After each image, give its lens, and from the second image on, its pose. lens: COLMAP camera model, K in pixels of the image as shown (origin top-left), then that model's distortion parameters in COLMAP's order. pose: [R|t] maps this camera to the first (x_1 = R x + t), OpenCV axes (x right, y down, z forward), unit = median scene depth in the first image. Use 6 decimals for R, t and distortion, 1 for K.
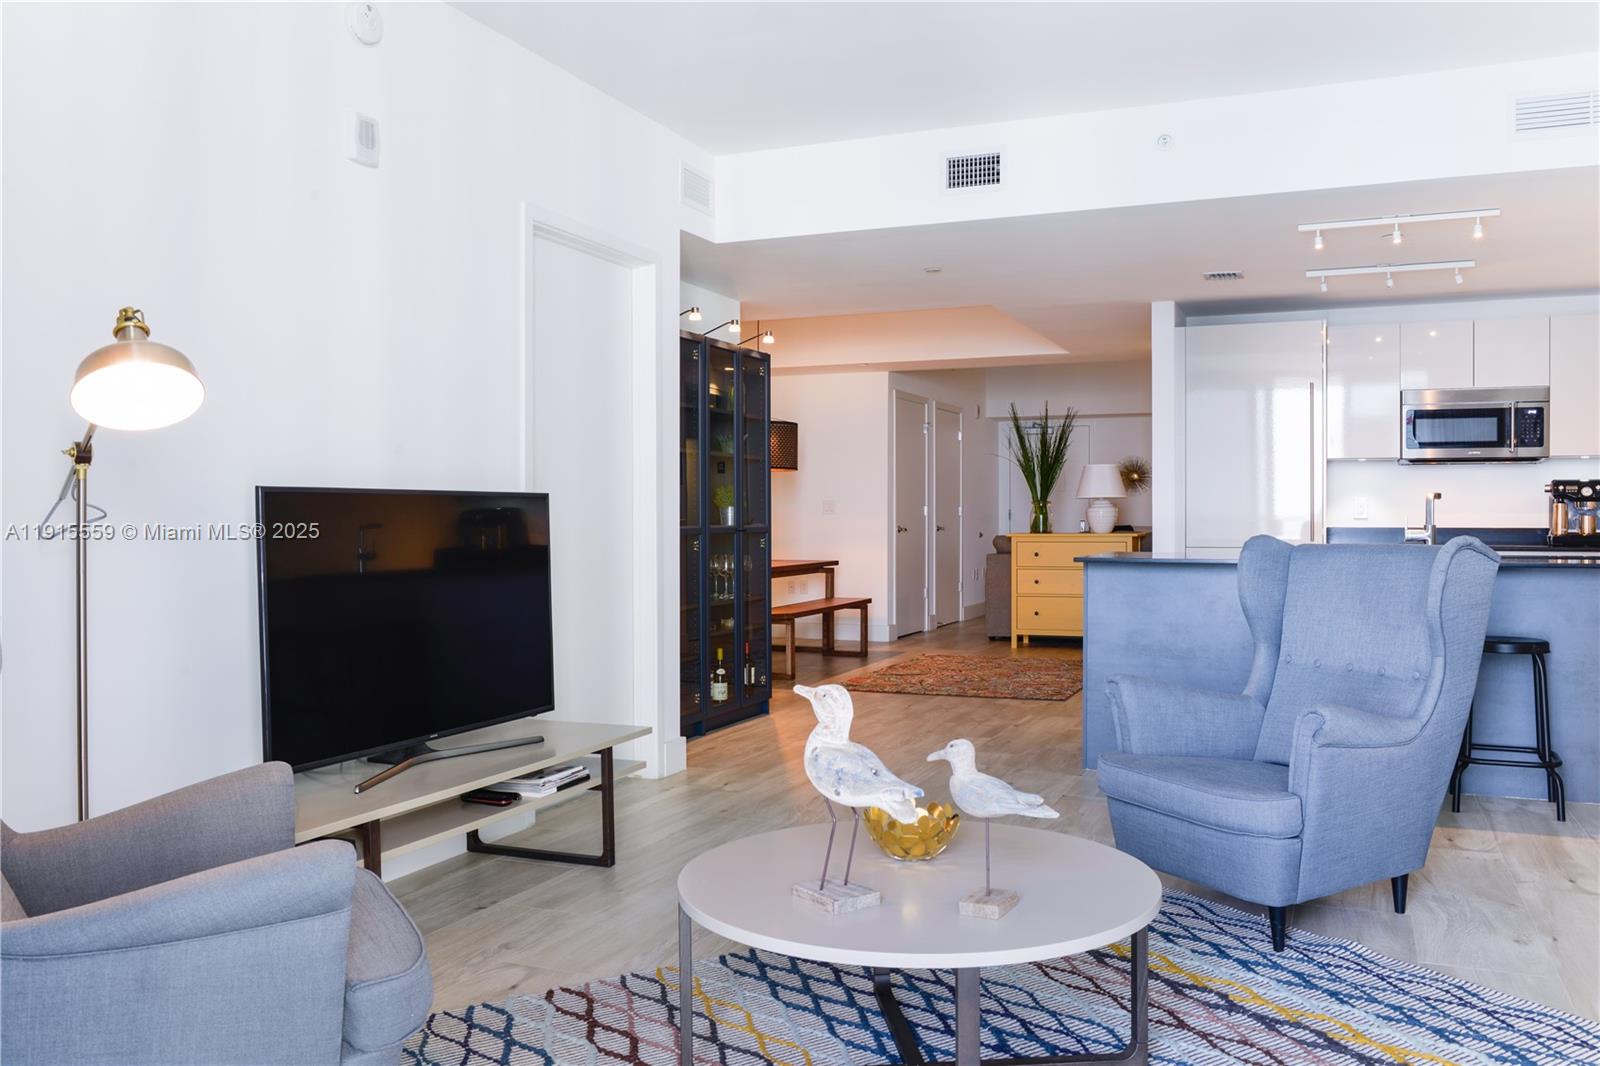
lens RADIAL K [[1315.1, 0, 793.3], [0, 1315.1, 526.5], [0, 0, 1]] dist [-0.051866, -0.000120]
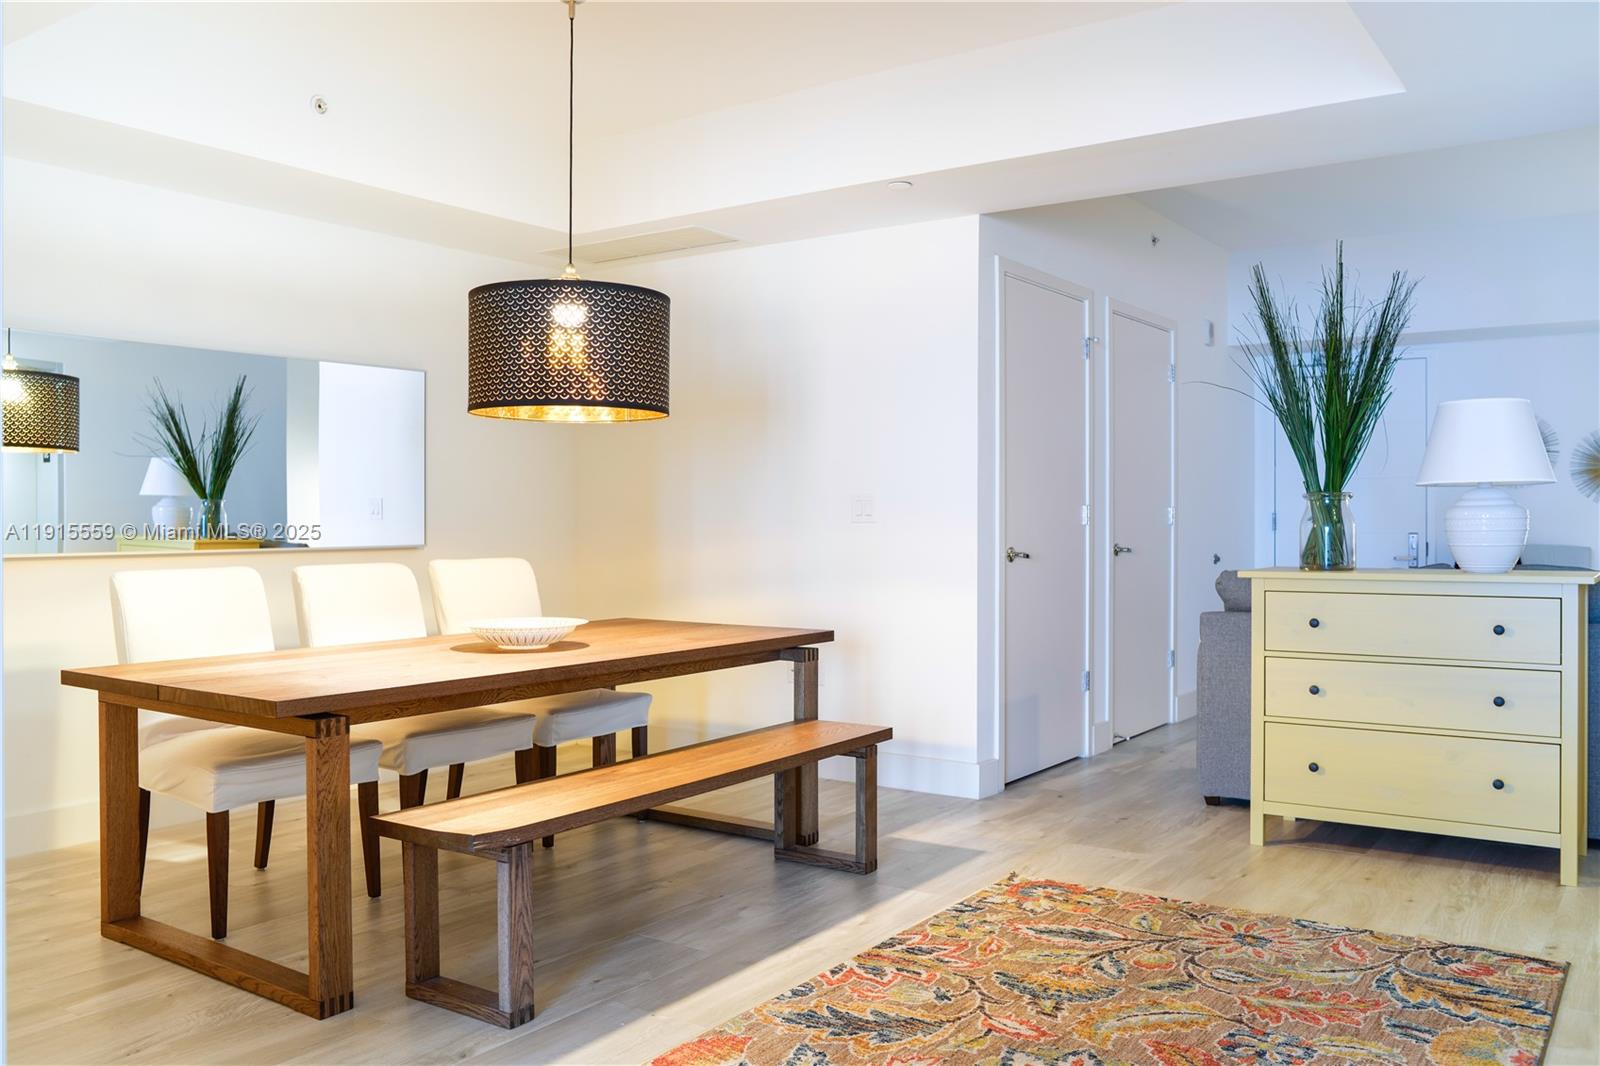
lens RADIAL K [[1315.1, 0, 793.3], [0, 1315.1, 526.5], [0, 0, 1]] dist [-0.051866, -0.000120]
pose [[0.978401, 0.000190, -0.206716, 0.111138], [-0.000878, 0.999994, -0.003238, -0.007145], [0.206714, 0.003349, 0.978396, 0.573220]]
